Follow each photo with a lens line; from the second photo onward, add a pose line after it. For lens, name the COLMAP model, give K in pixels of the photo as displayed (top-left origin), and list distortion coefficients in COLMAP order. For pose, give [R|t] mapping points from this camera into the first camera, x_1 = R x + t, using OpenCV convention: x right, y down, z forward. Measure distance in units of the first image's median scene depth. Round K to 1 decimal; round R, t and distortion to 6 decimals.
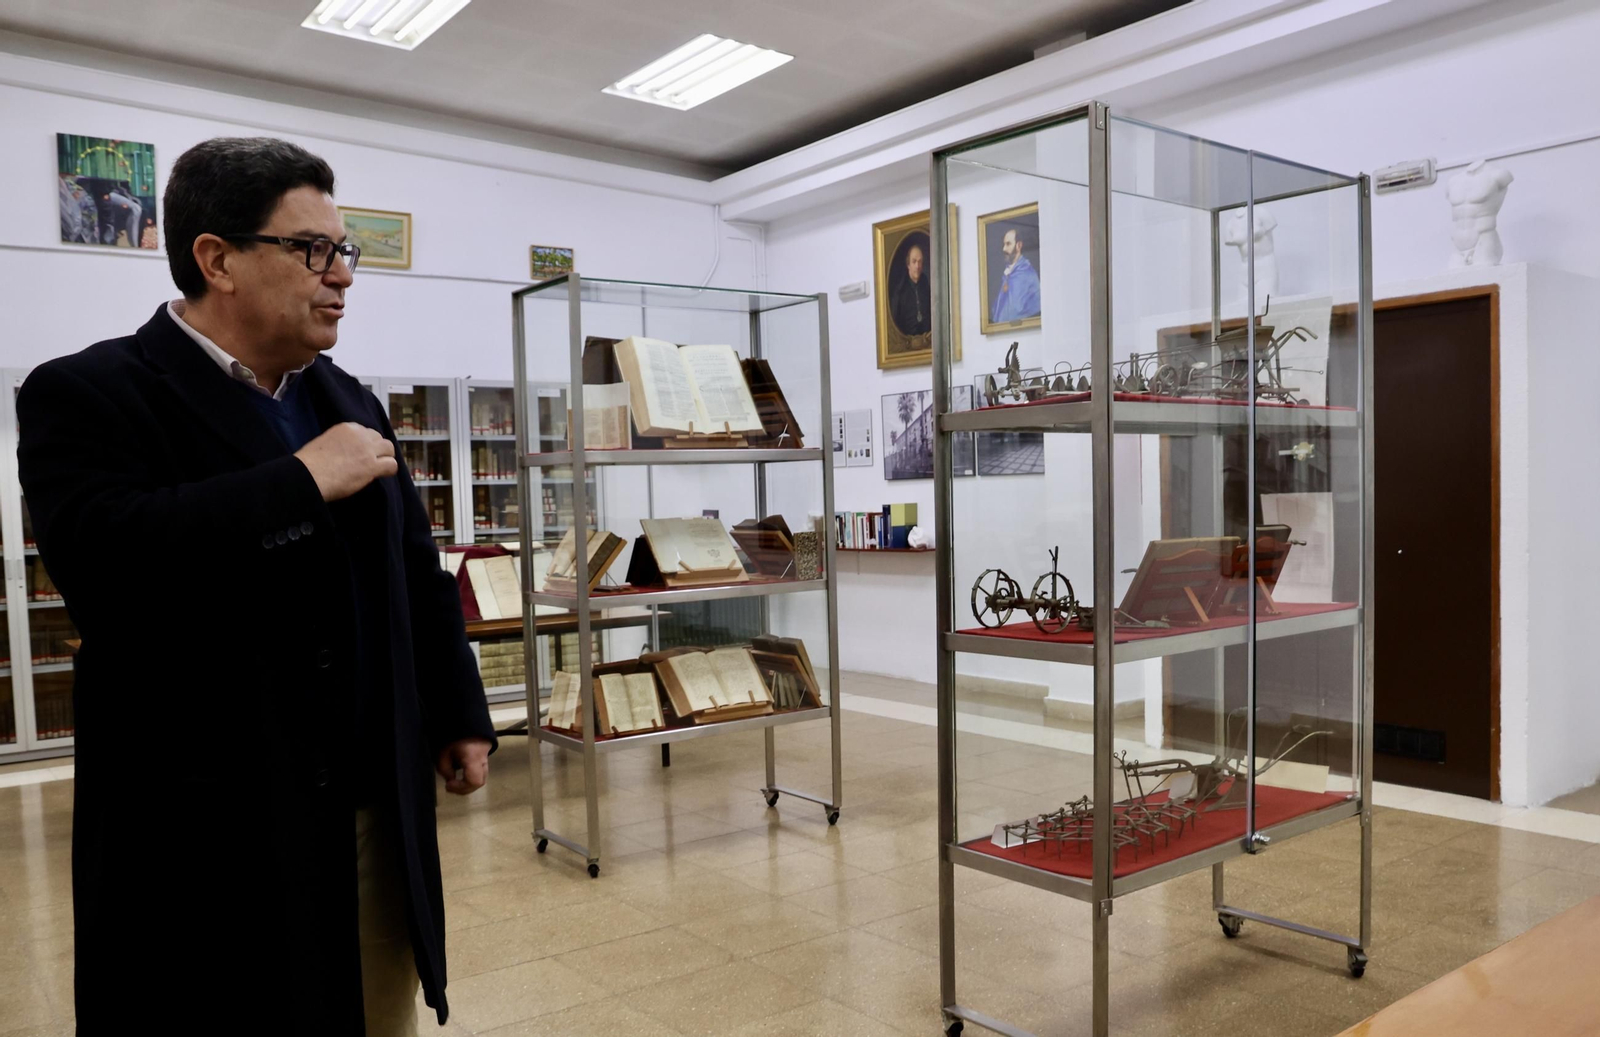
lens RADIAL K [[1272.9, 0, 800.8], [0, 1272.9, 569.5], [0, 0, 1]] dist [-0.074668, 0.000138]
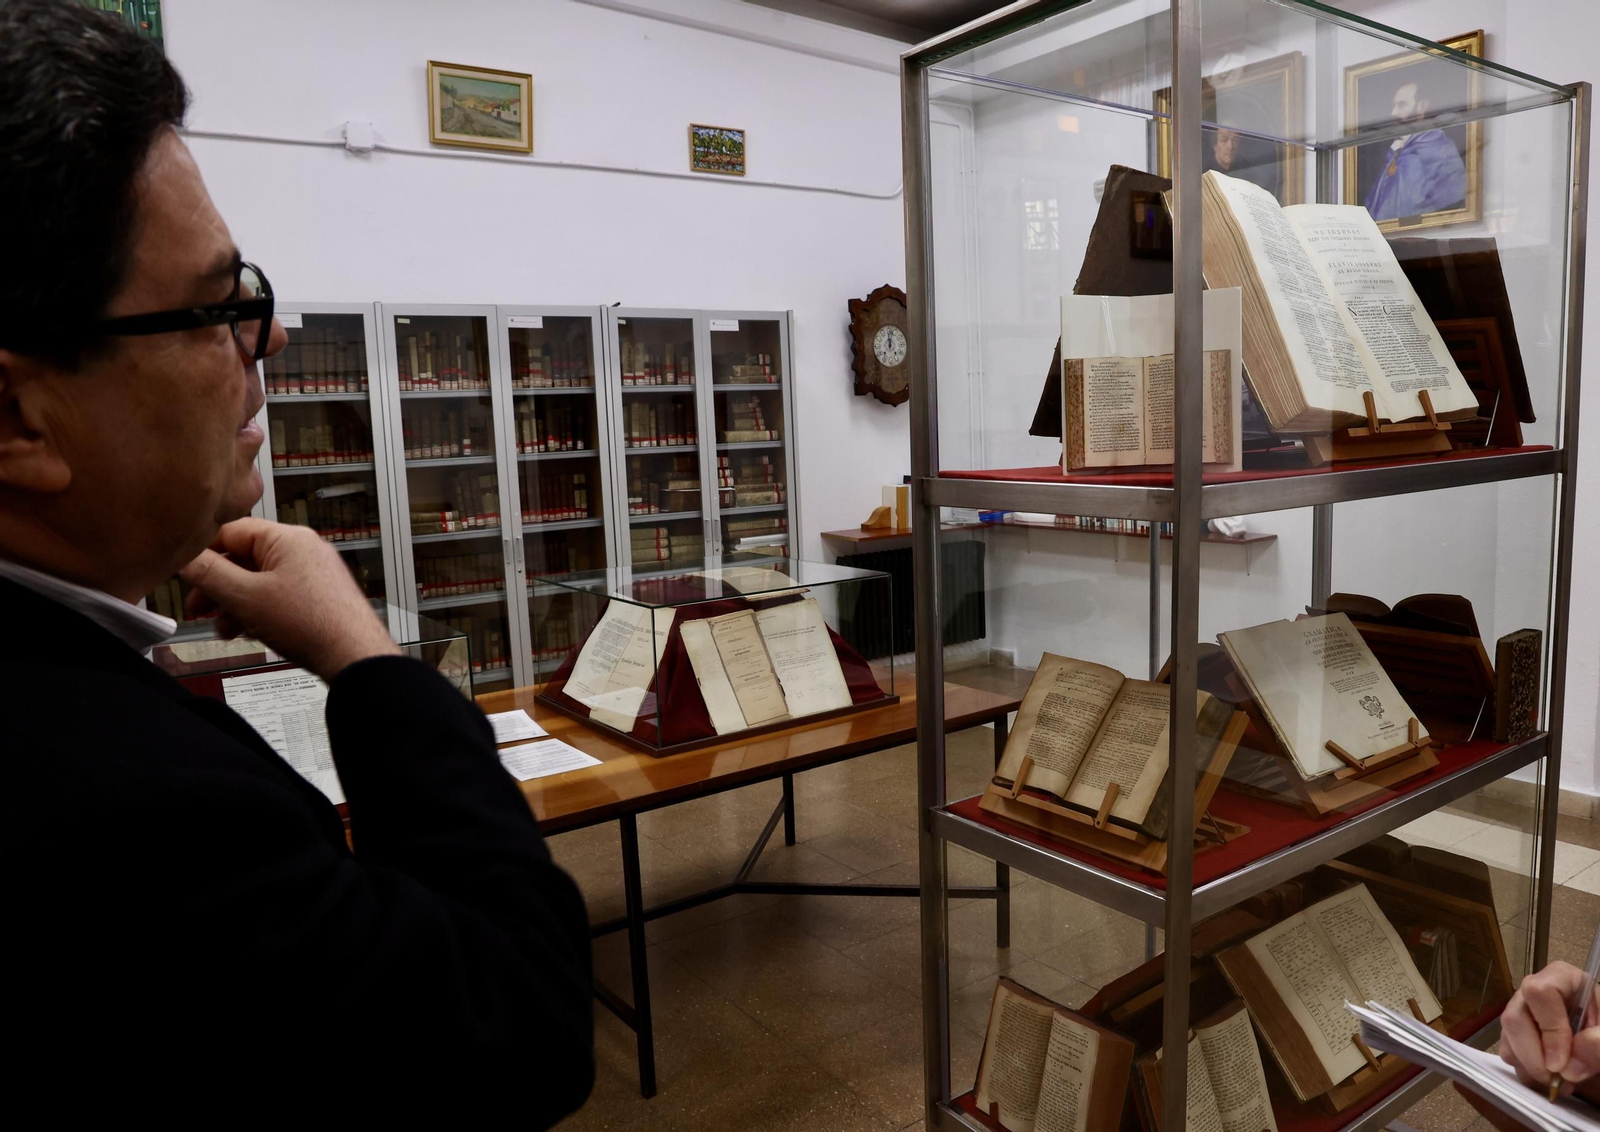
lens RADIAL K [[1147.0, 0, 800.0], [0, 1147.0, 566.0], [0, 0, 1]] dist [-0.066850, 0.001723]
pose [[0.999243, -0.003756, -0.038709, -0.134692], [0.006387, 0.997660, 0.068078, -0.047430], [0.038363, -0.068274, 0.996929, 0.348485]]
